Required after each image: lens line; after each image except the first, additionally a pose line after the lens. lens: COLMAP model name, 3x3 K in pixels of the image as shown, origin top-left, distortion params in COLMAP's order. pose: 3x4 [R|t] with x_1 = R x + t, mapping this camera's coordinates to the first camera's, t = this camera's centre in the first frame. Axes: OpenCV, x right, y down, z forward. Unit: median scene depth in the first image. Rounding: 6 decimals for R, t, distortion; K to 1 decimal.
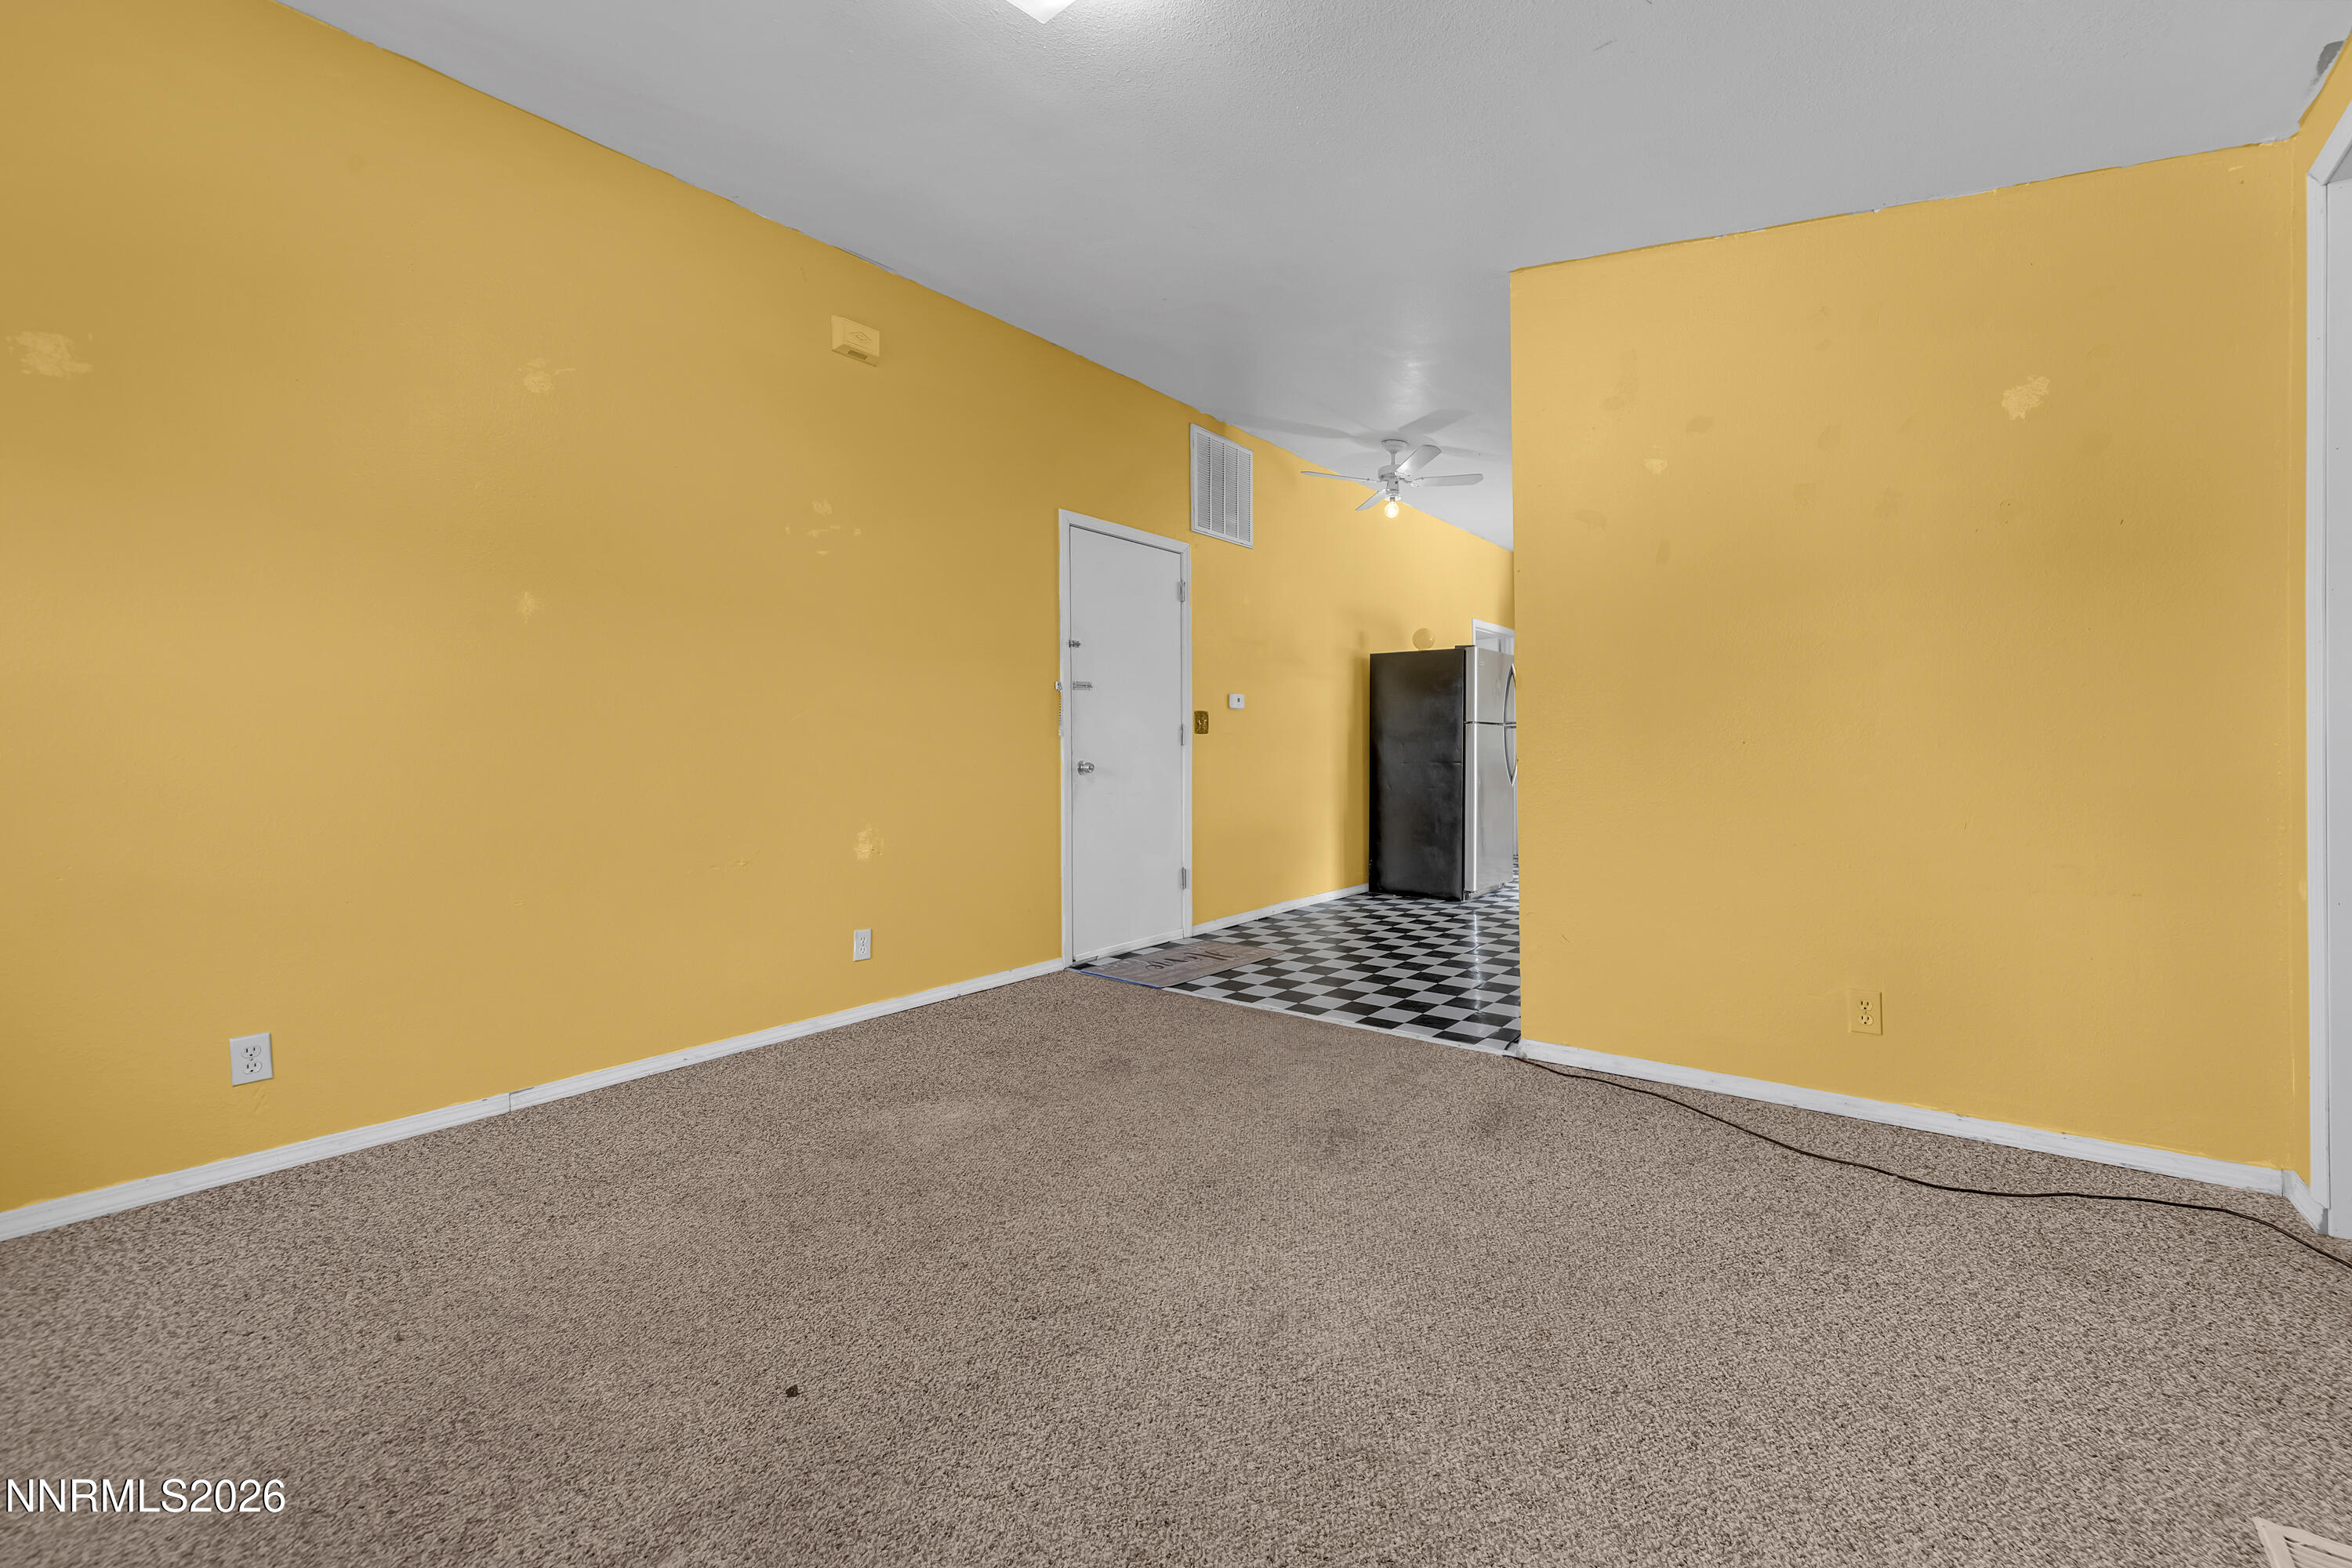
lens RADIAL K [[918.2, 0, 1174.8], [0, 918.2, 761.6], [0, 0, 1]] dist [0.002143, 0.000164]
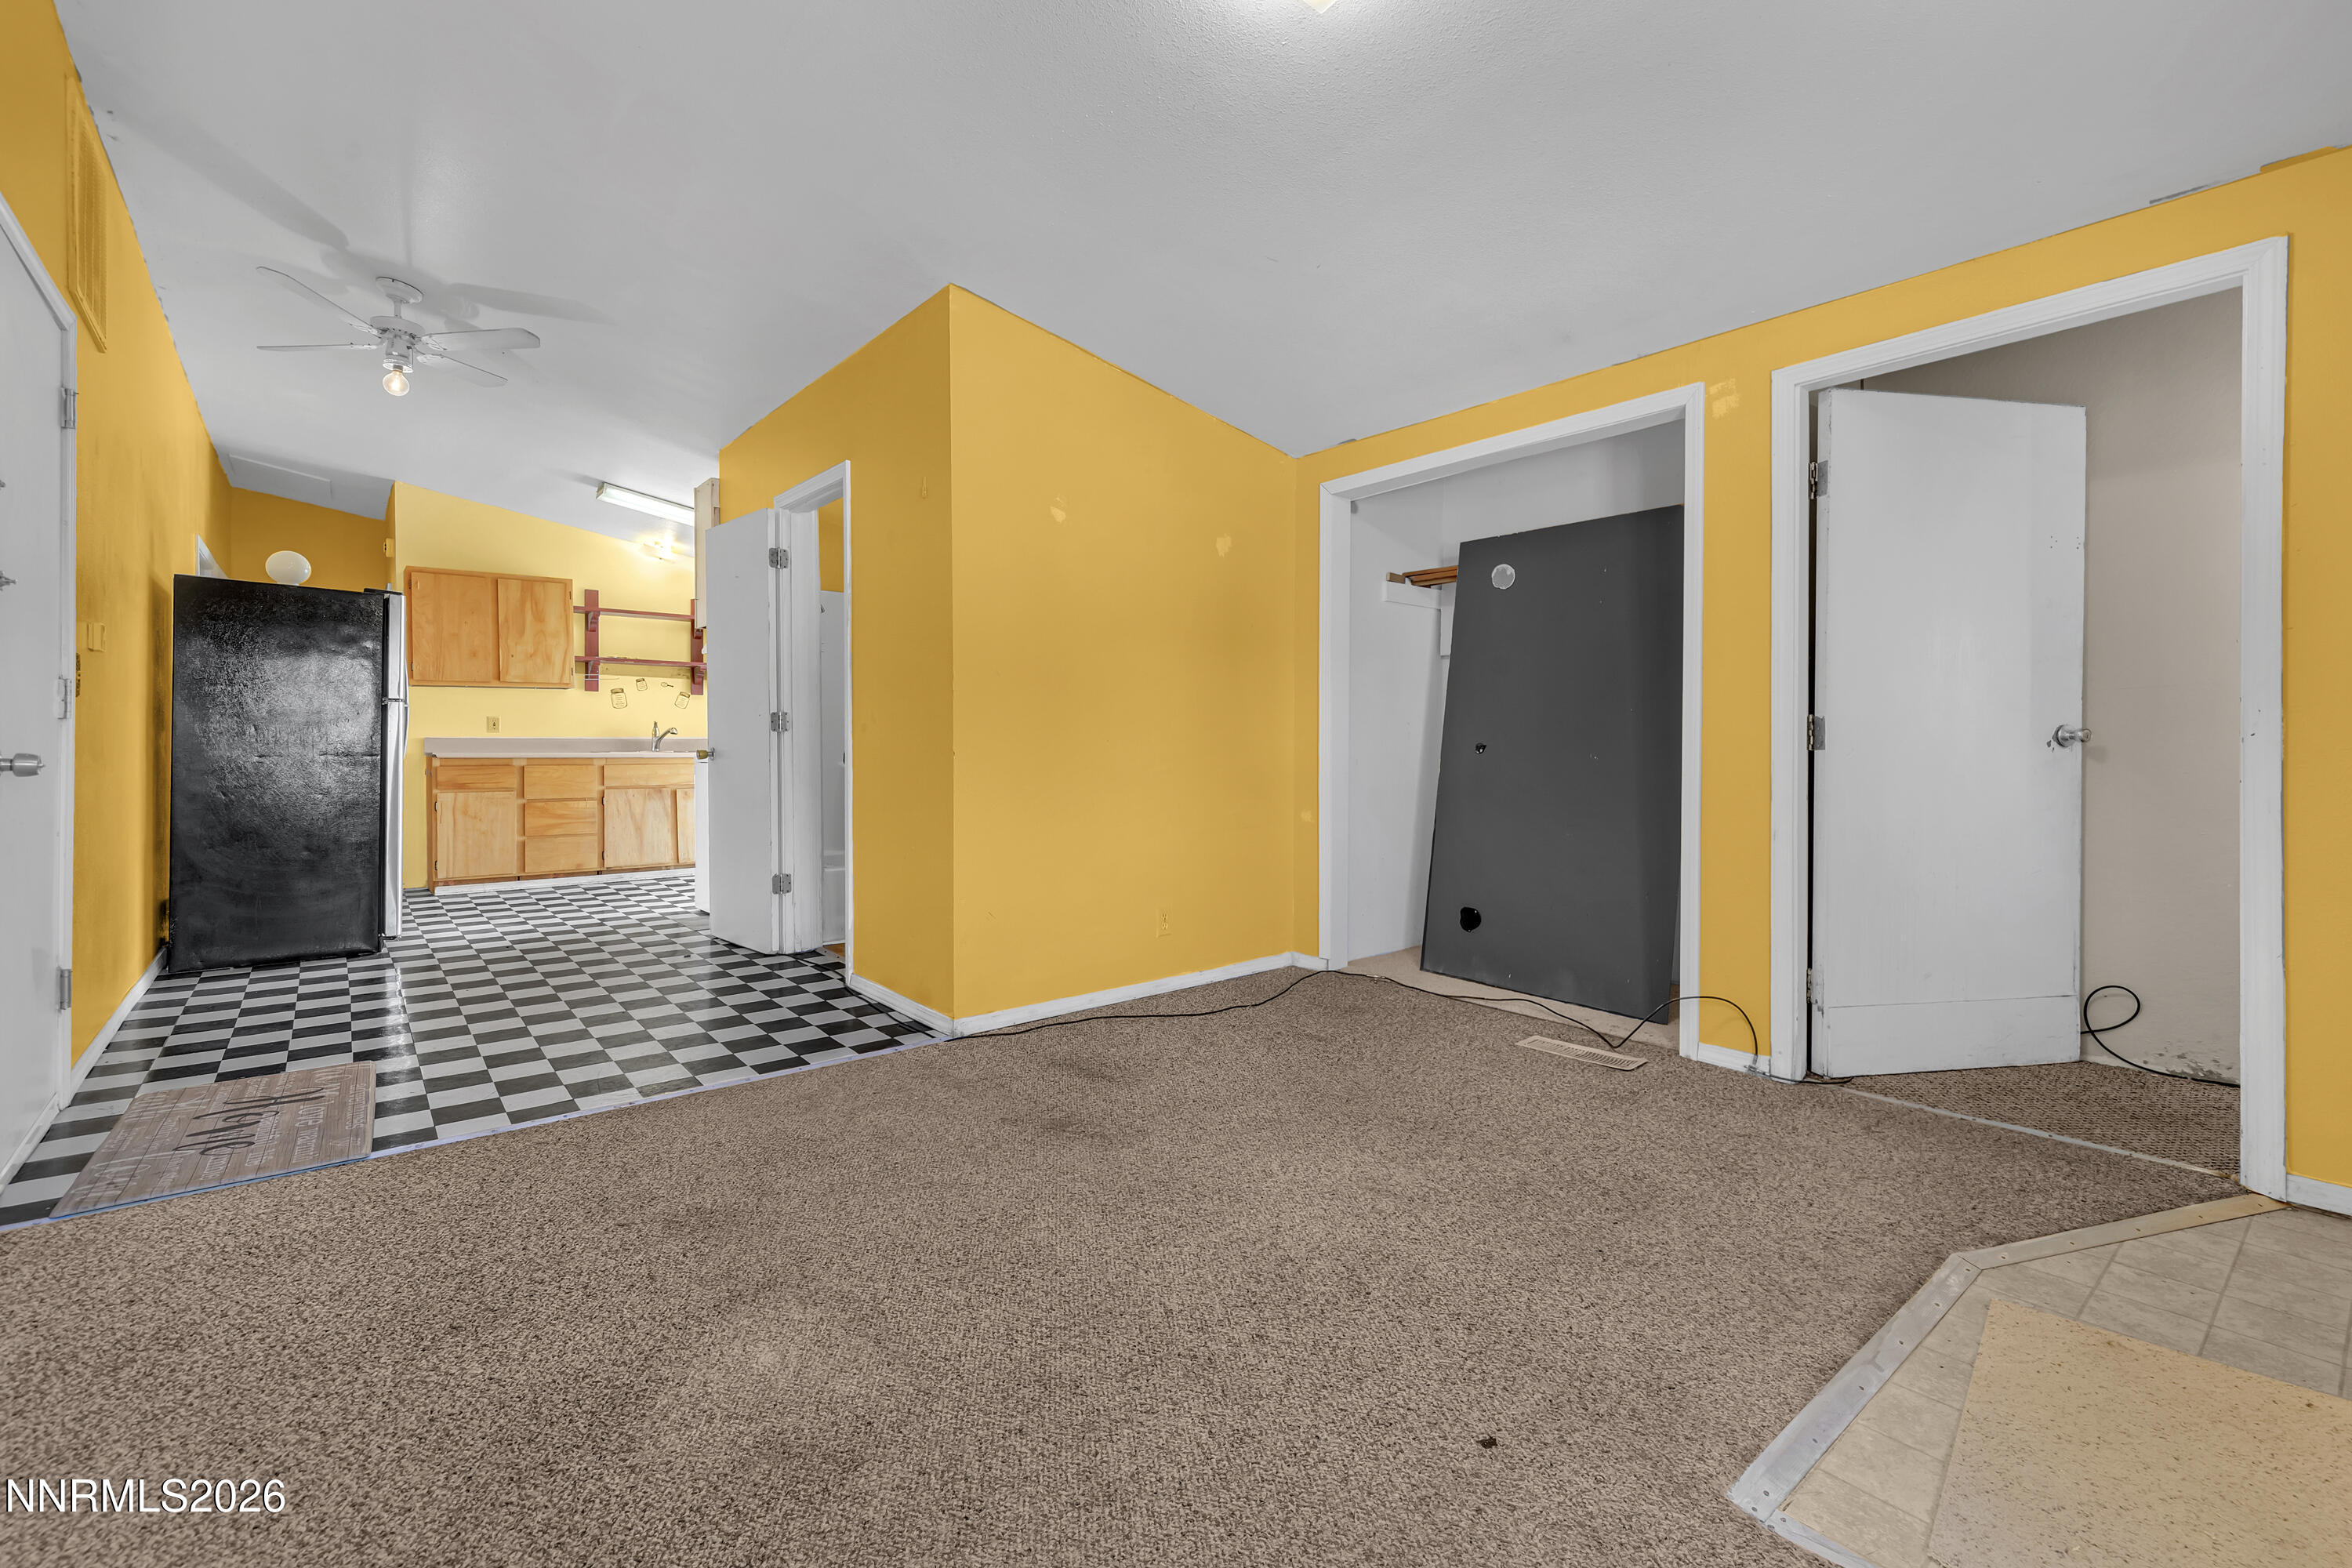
lens RADIAL K [[1003.1, 0, 1185.5], [0, 1003.1, 747.1], [0, 0, 1]] dist [0.002456, 0.000127]
pose [[0.193281, 0.012320, 0.981066, -0.888660], [-0.000299, 0.999922, -0.012498, 0.008006], [-0.981143, 0.002122, 0.193269, 0.673315]]
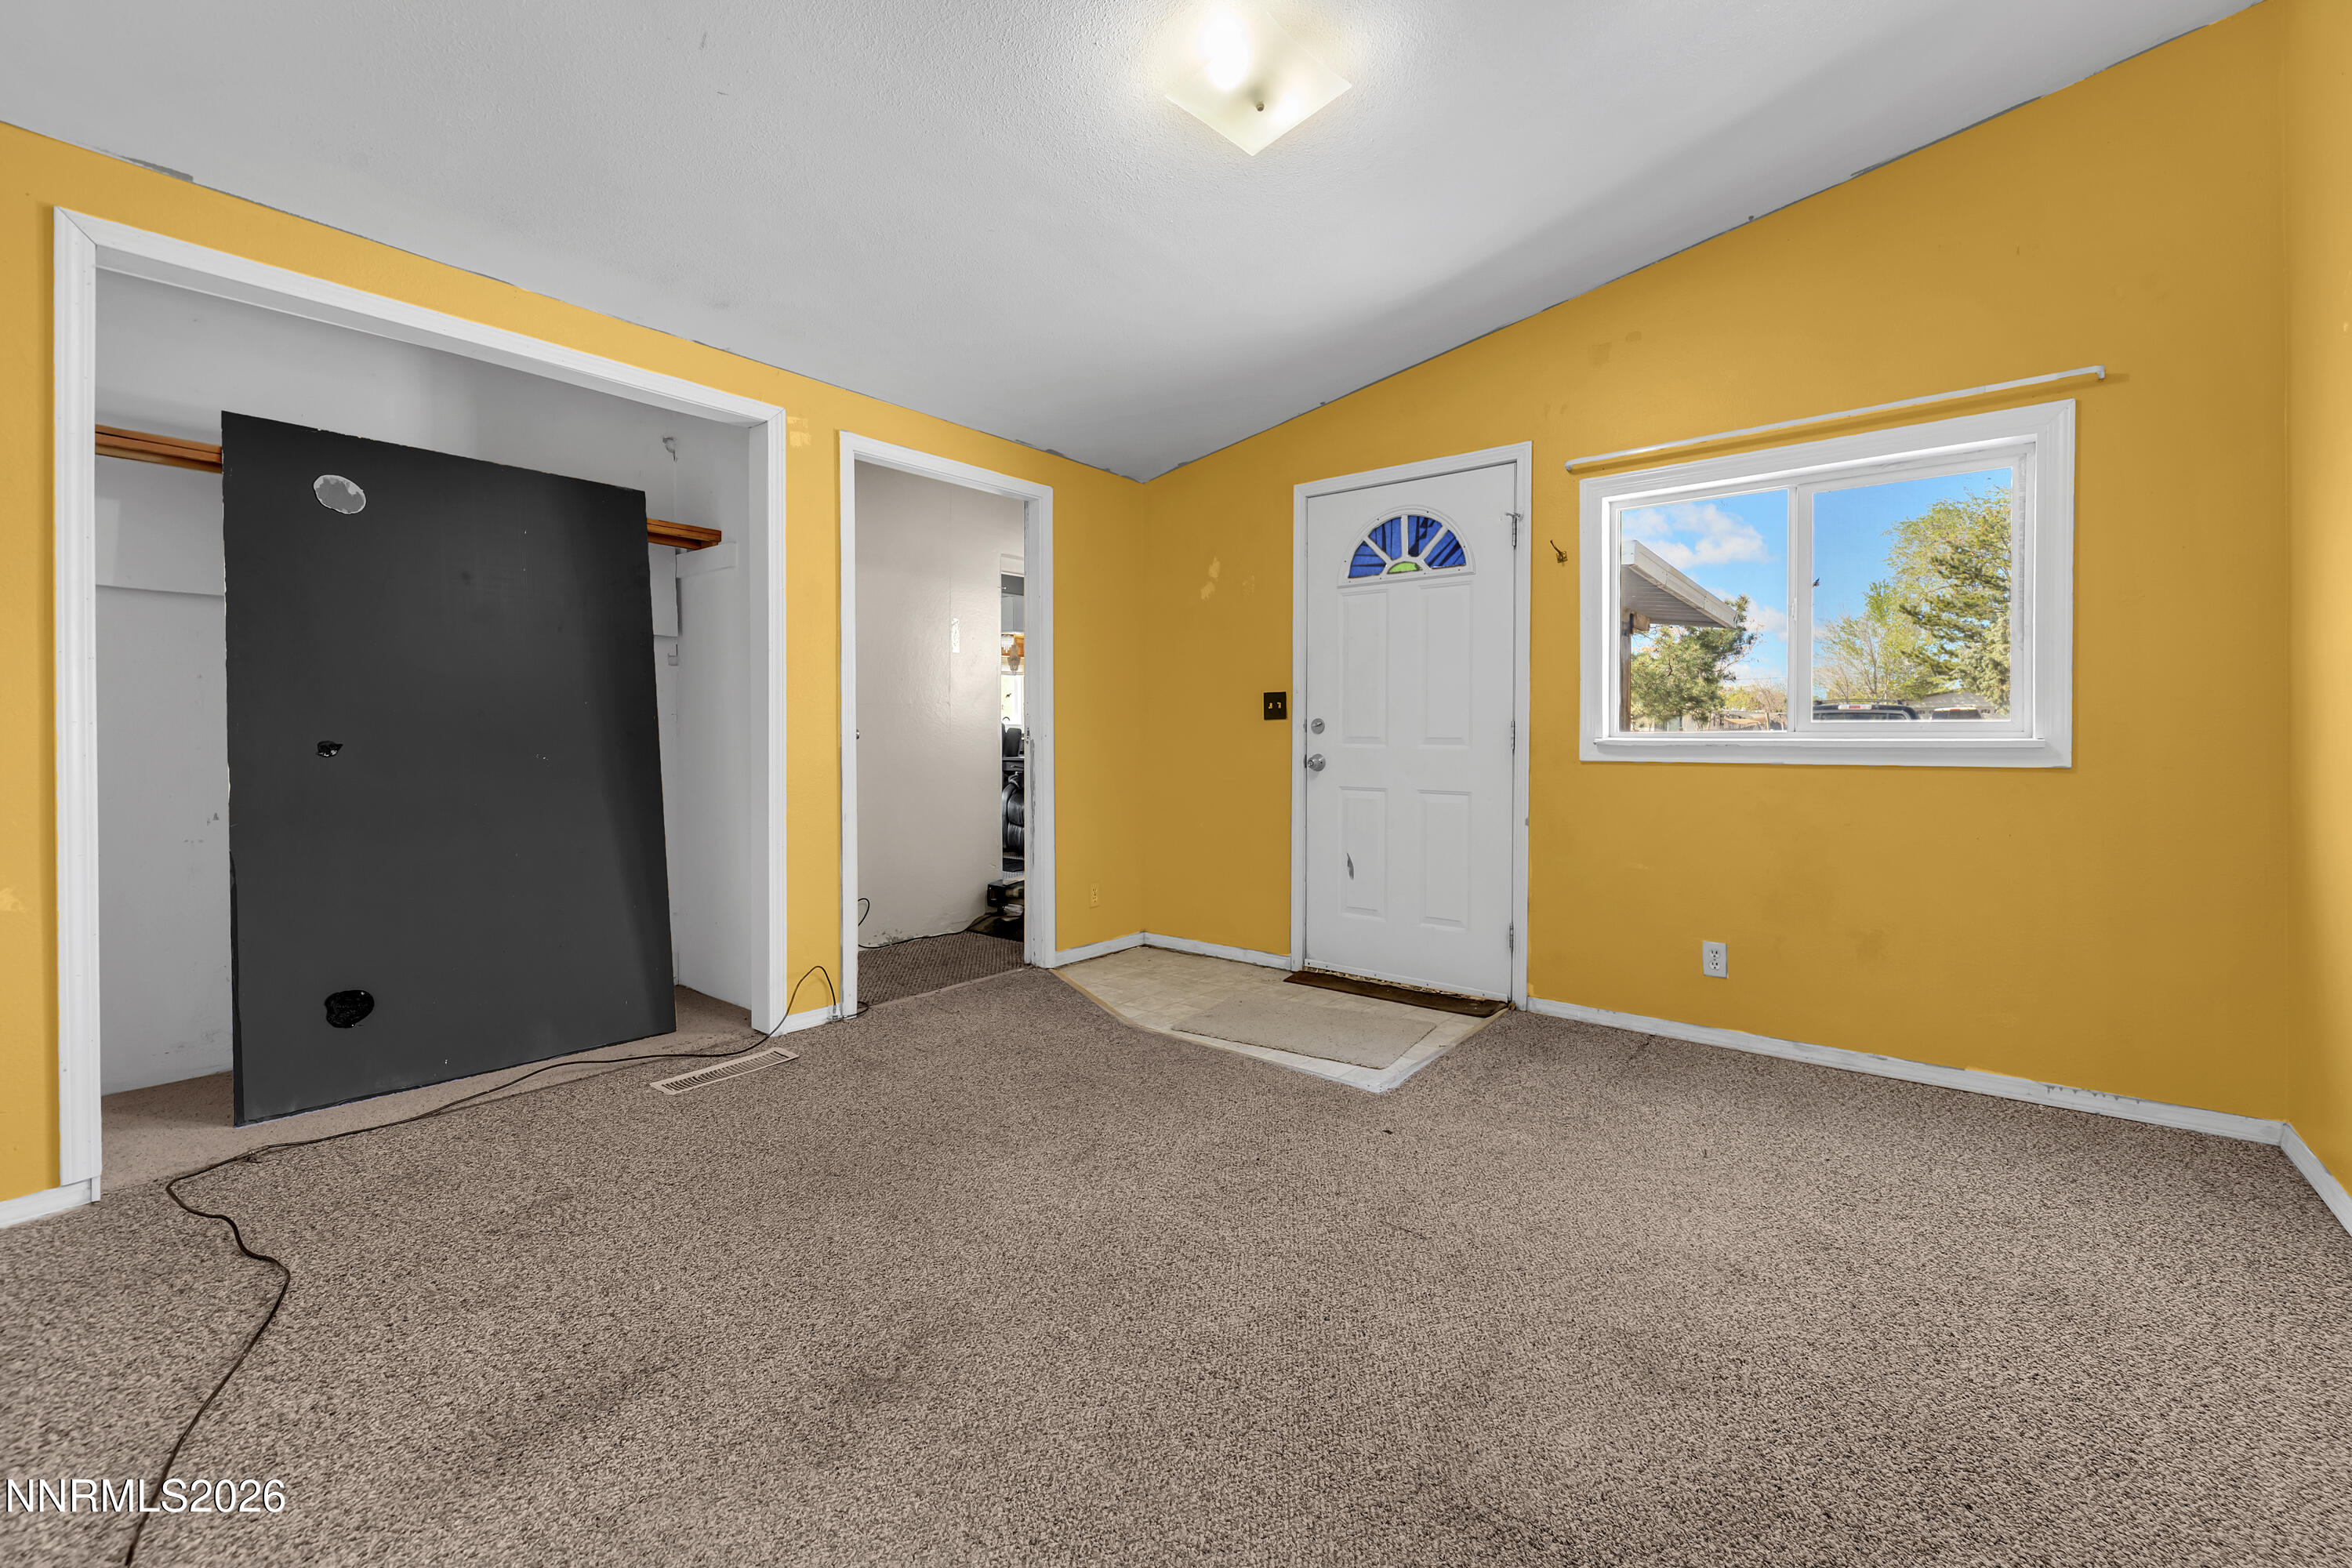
lens RADIAL K [[1003.1, 0, 1185.5], [0, 1003.1, 747.1], [0, 0, 1]] dist [0.002456, 0.000127]
pose [[-0.999771, 0.012731, -0.017203, -0.019449], [0.012479, 0.999814, 0.014675, -0.019695], [0.017386, 0.014457, -0.999744, 1.697669]]
